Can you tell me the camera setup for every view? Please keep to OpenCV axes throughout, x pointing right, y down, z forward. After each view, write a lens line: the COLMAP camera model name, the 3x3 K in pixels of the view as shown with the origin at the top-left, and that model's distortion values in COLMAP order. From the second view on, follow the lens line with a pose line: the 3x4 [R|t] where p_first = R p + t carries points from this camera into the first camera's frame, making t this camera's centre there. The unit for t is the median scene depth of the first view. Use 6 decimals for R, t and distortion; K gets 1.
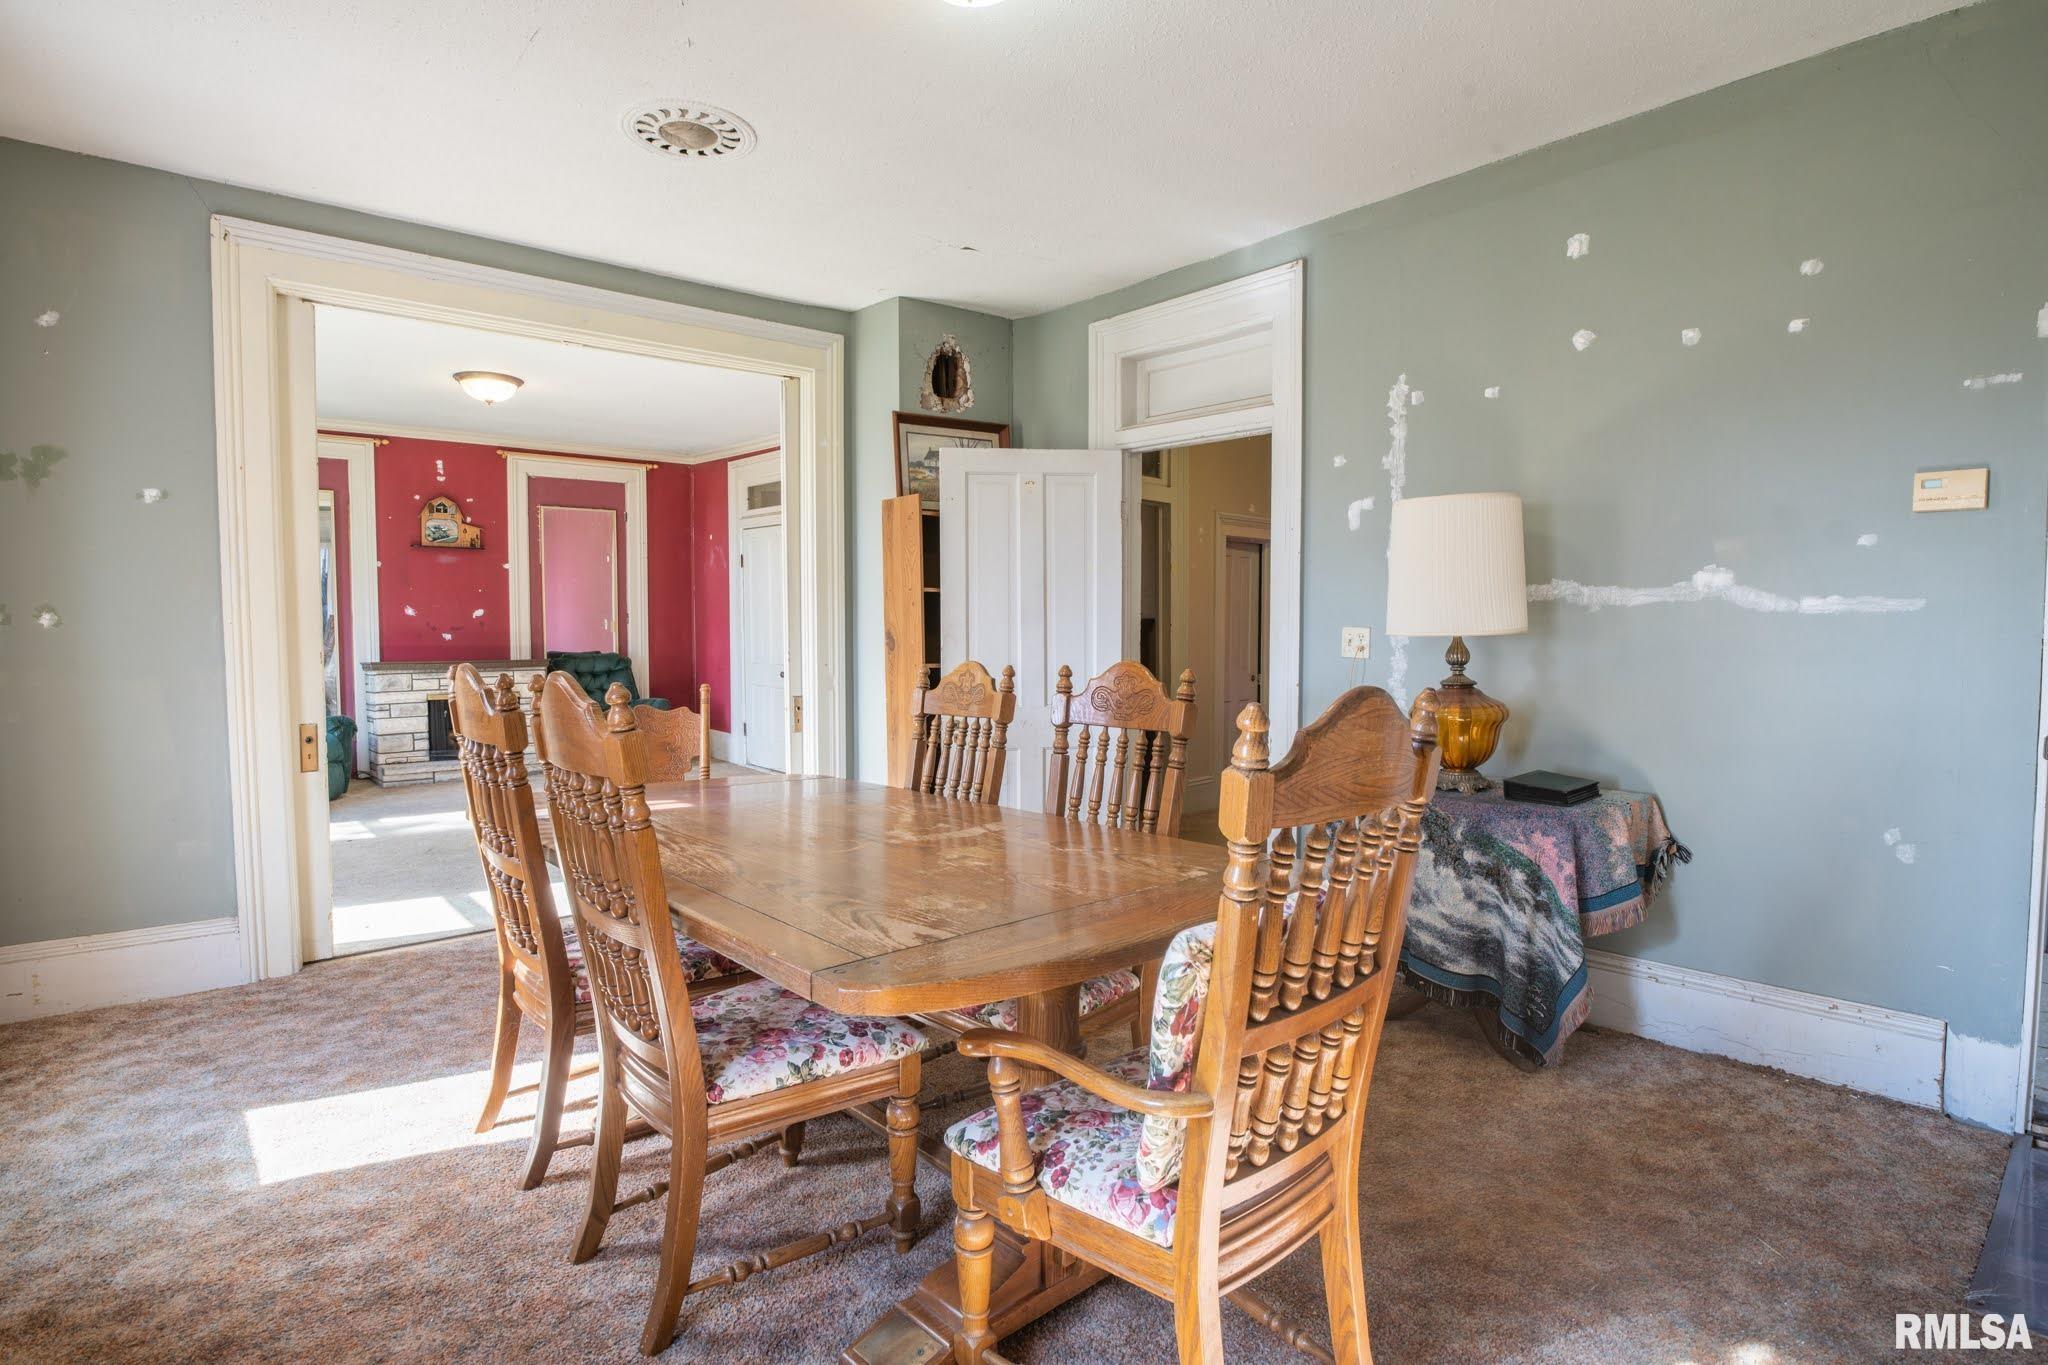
lens RADIAL K [[1026.4, 0, 1028.9], [0, 1026.4, 677.2], [0, 0, 1]] dist [-0.025145, -0.004303]
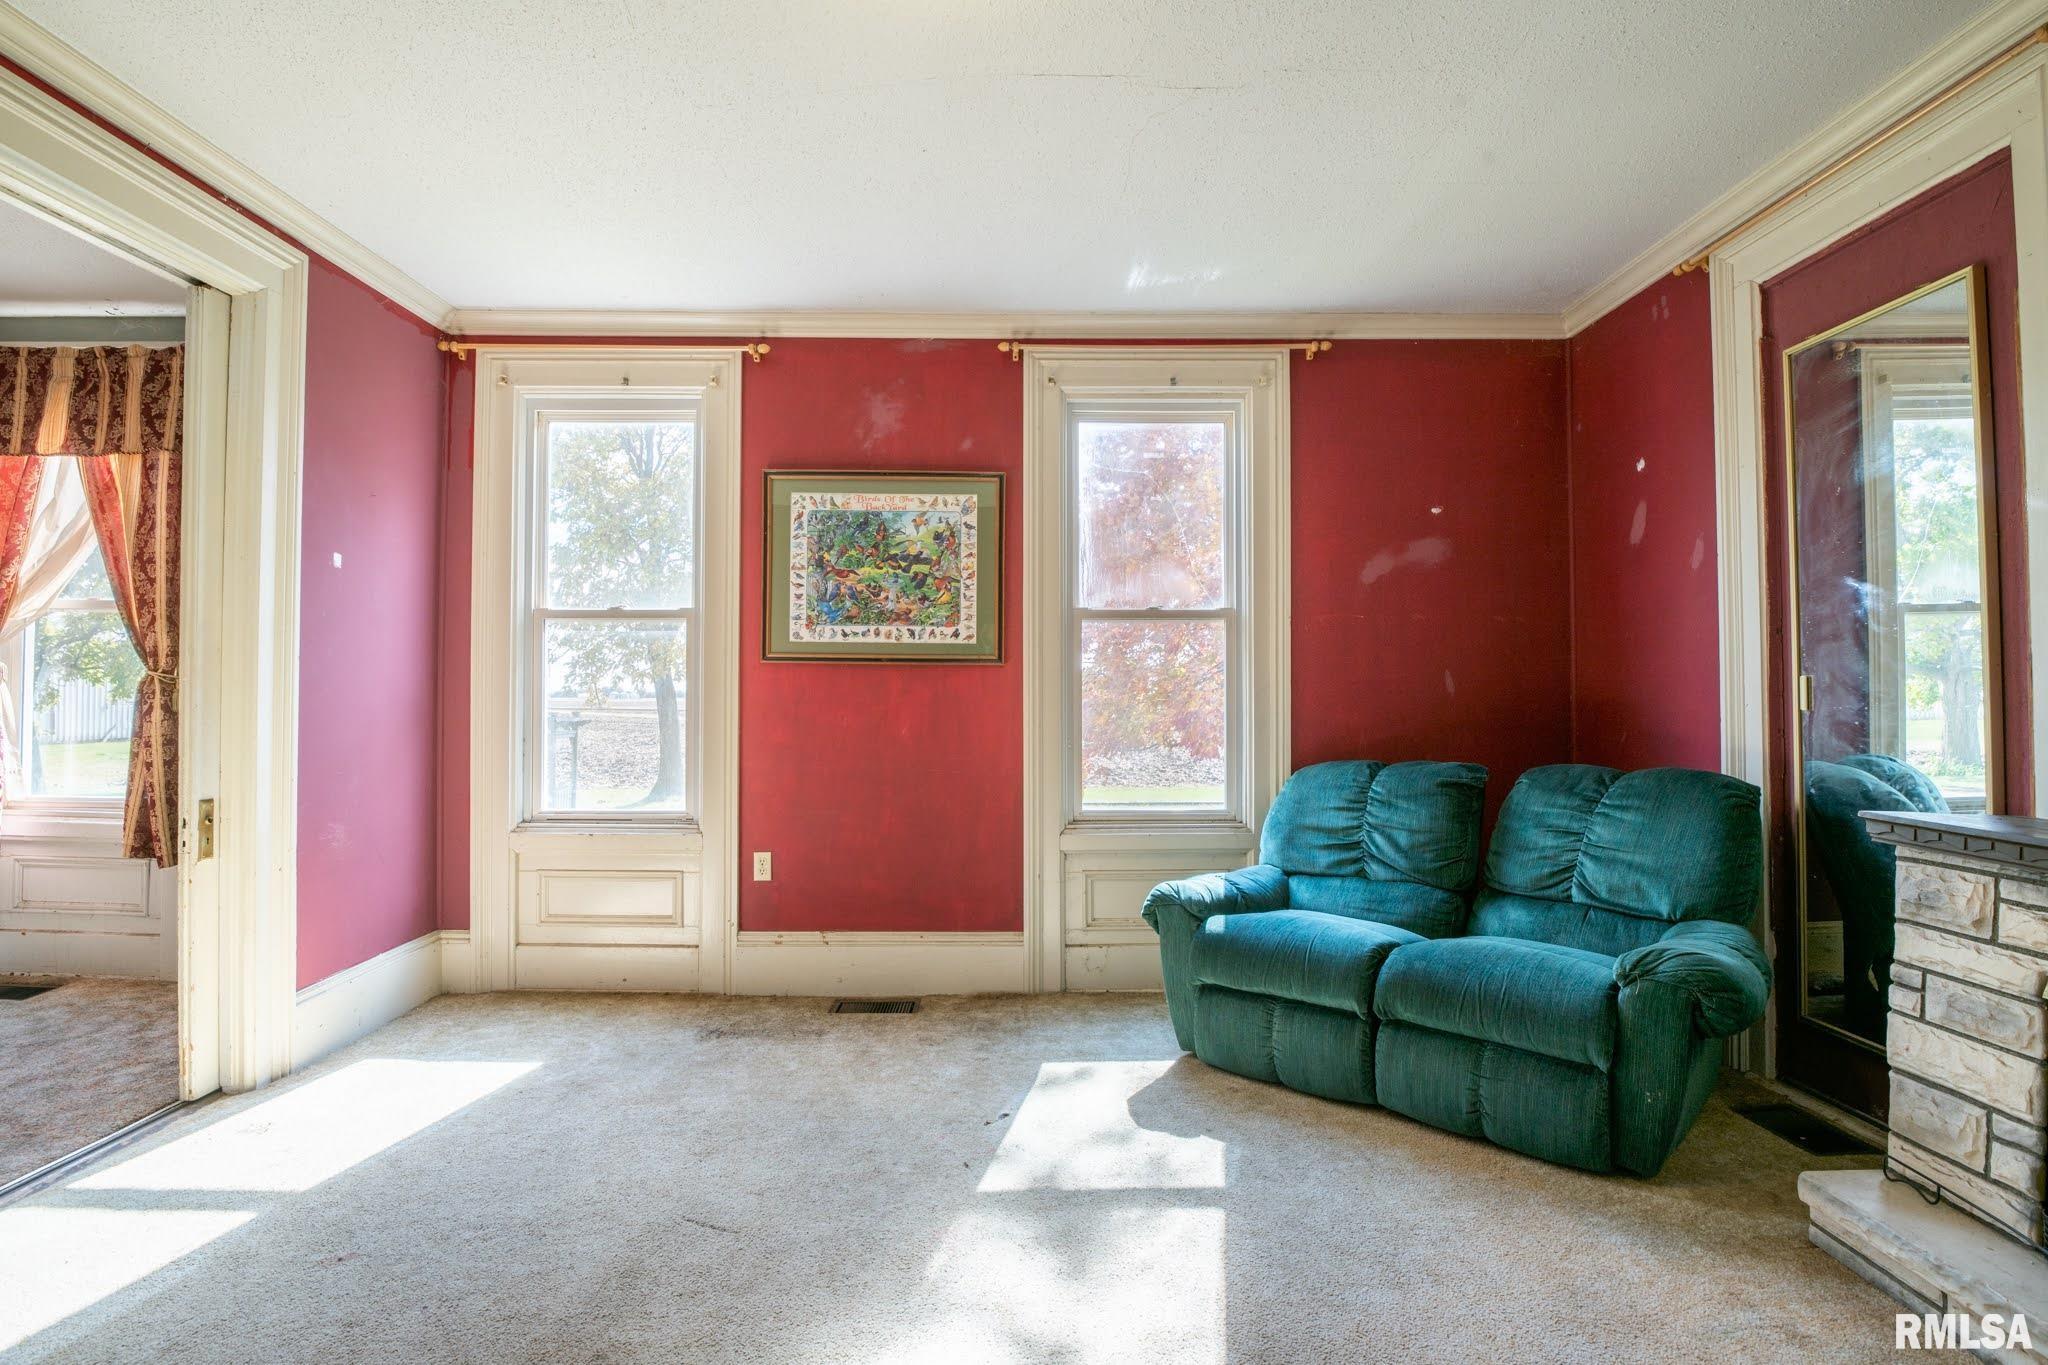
lens RADIAL K [[1026.4, 0, 1025.1], [0, 1026.4, 675.9], [0, 0, 1]] dist [-0.025145, -0.004303]
pose [[-0.651800, -0.015892, -0.758224, -0.249320], [-0.045147, 0.998820, 0.017875, -0.046174], [0.757046, 0.045882, -0.651749, 0.948354]]
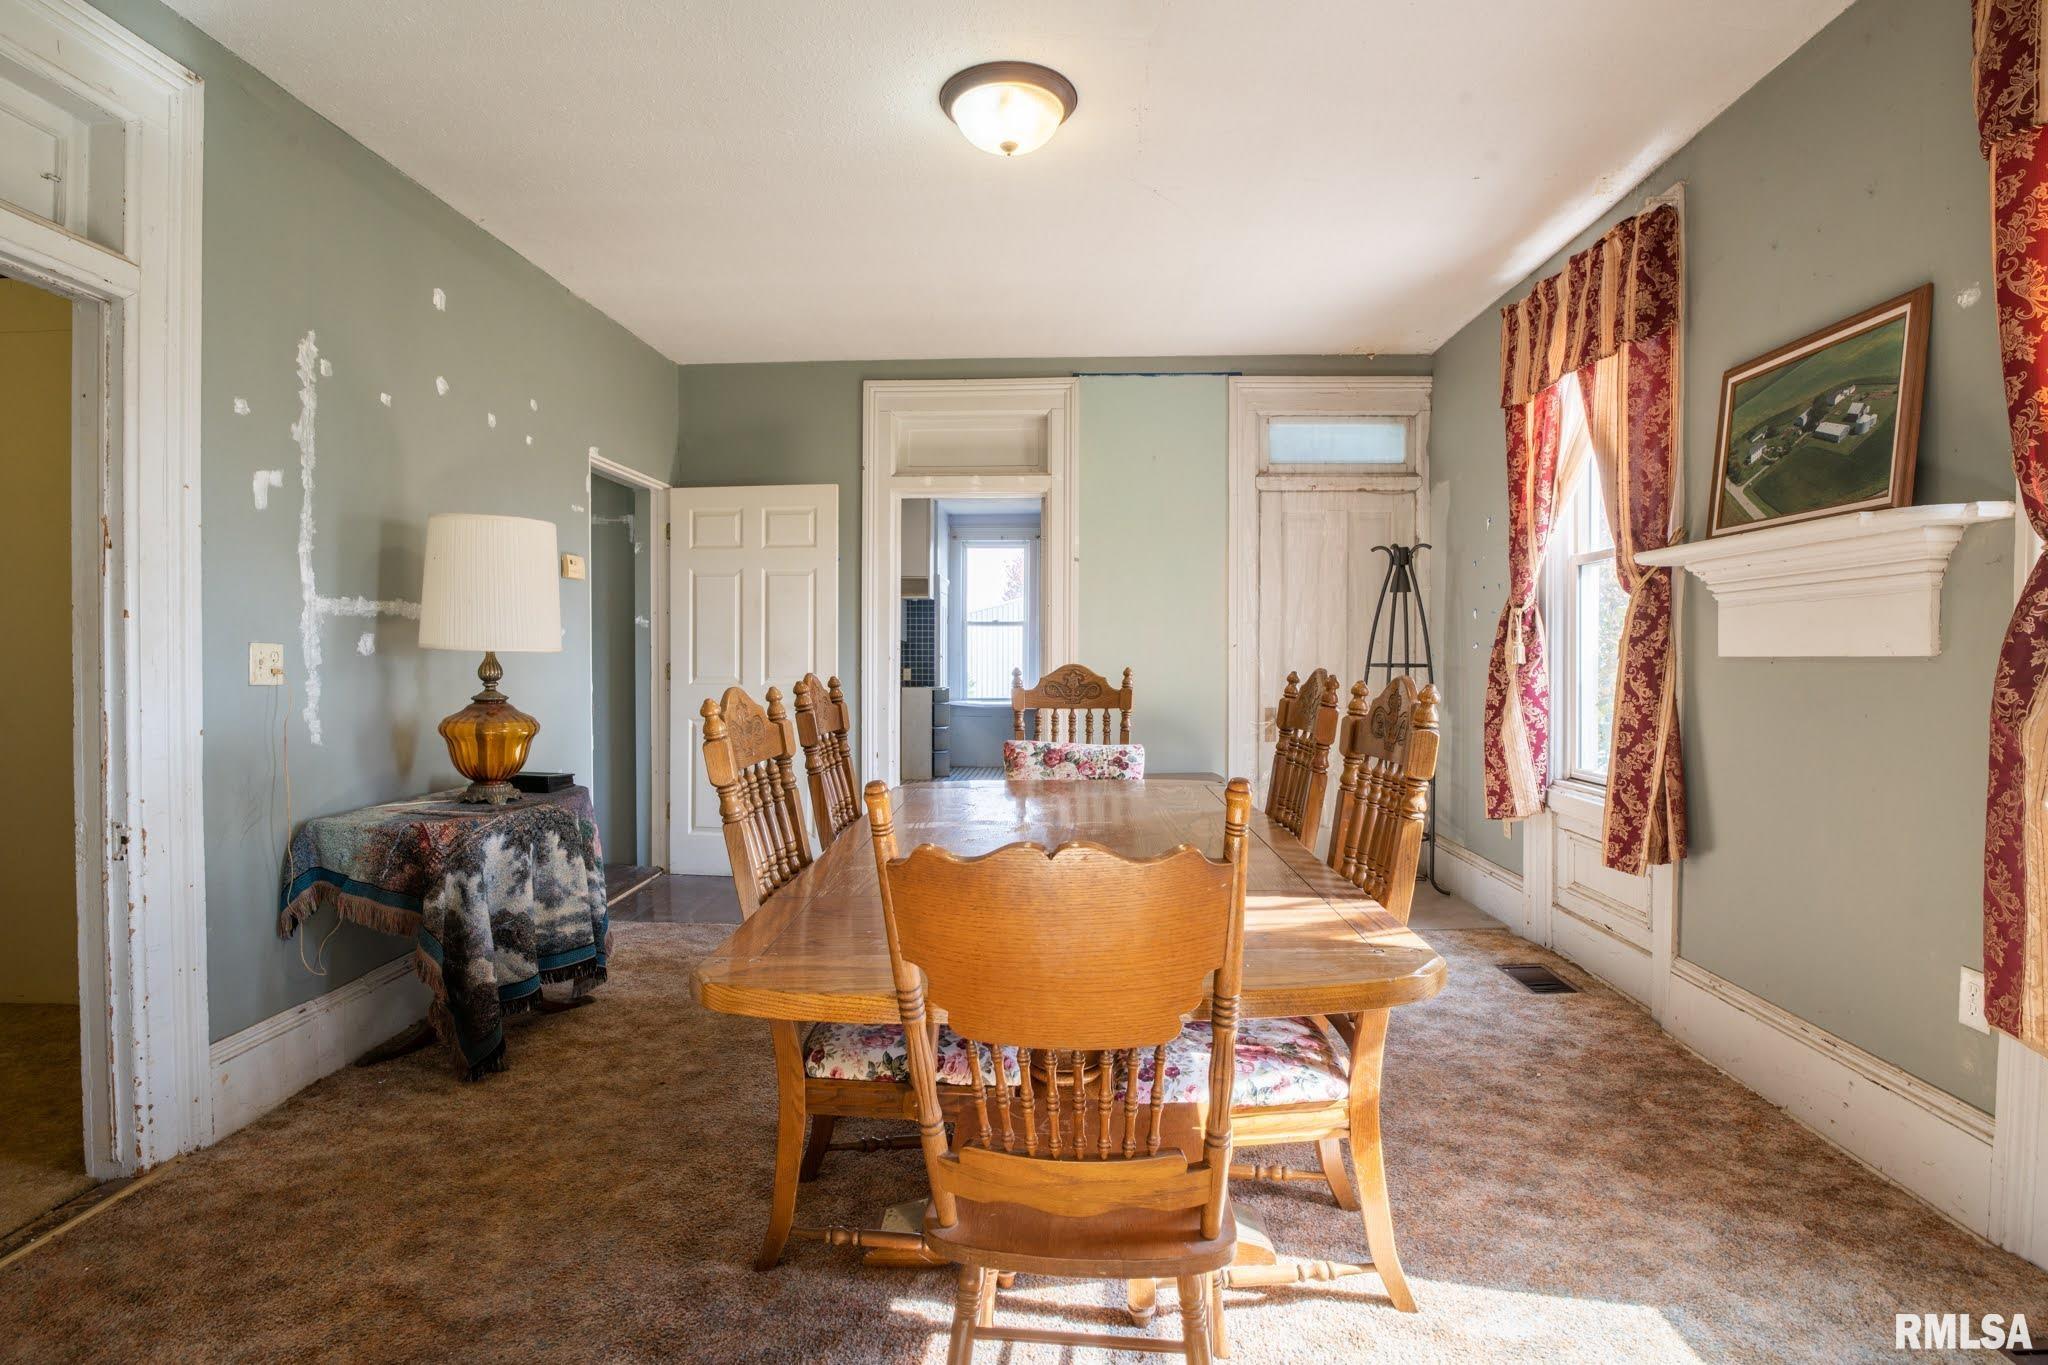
lens RADIAL K [[1026.4, 0, 1022.8], [0, 1026.4, 677.4], [0, 0, 1]] dist [-0.025145, -0.004303]
pose [[-0.722071, -0.015090, 0.691655, -0.270356], [0.034643, 0.997719, 0.057933, -0.022482], [-0.690952, 0.065793, -0.719901, 0.544743]]
